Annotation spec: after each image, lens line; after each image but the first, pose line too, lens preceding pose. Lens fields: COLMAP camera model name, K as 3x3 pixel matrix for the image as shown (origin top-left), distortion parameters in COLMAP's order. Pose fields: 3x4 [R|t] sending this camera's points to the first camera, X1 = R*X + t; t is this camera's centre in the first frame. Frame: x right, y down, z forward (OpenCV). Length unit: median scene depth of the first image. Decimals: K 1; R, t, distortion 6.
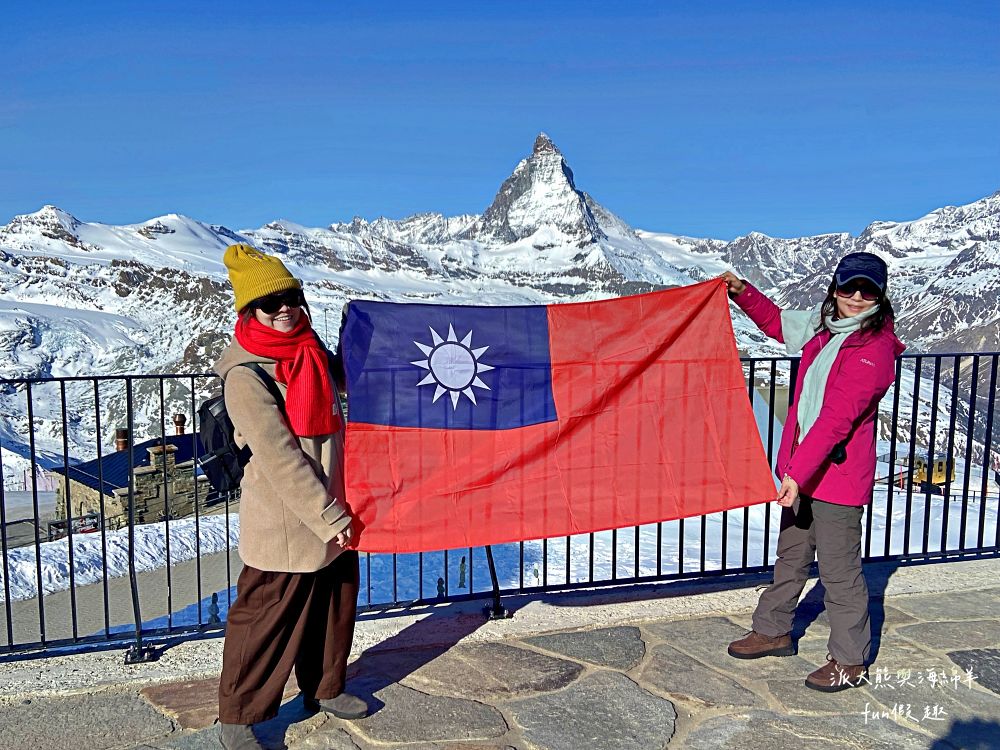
lens RADIAL K [[949.5, 0, 500.0], [0, 949.5, 375.0], [0, 0, 1]] dist [0.107794, -0.015170]
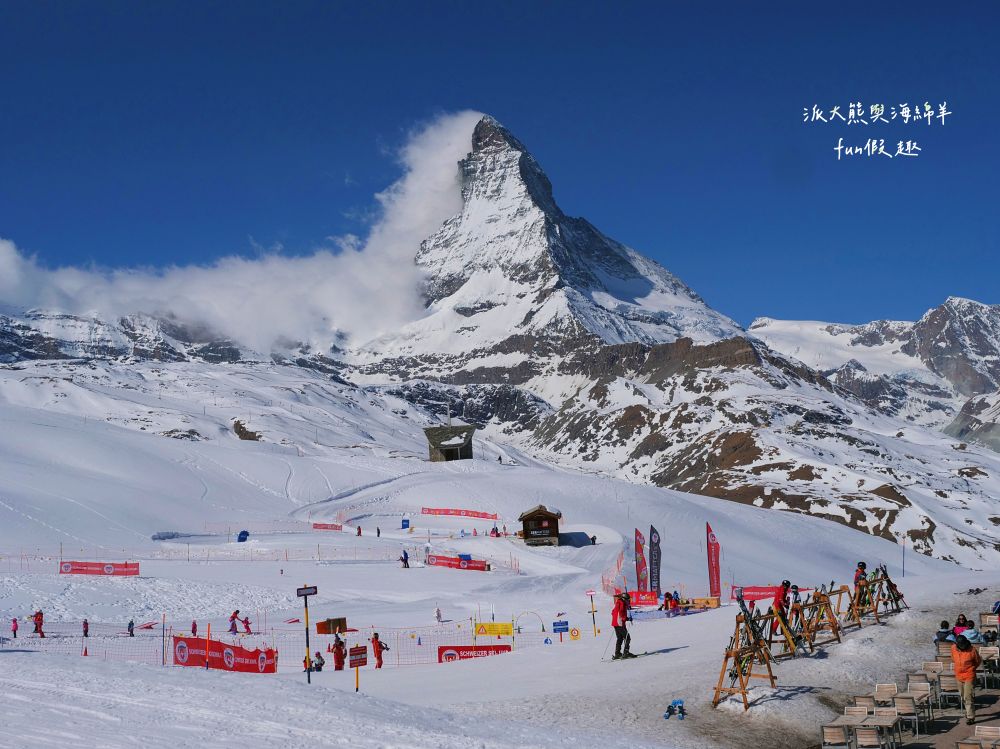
lens RADIAL K [[1414.7, 0, 500.0], [0, 1414.7, 374.5], [0, 0, 1]] dist [0.034325, -0.110364]
pose [[0.990832, -0.072577, -0.113948, 0.143899], [0.052633, 0.984177, -0.169191, 0.029906], [0.124424, 0.161642, 0.978974, 0.258653]]
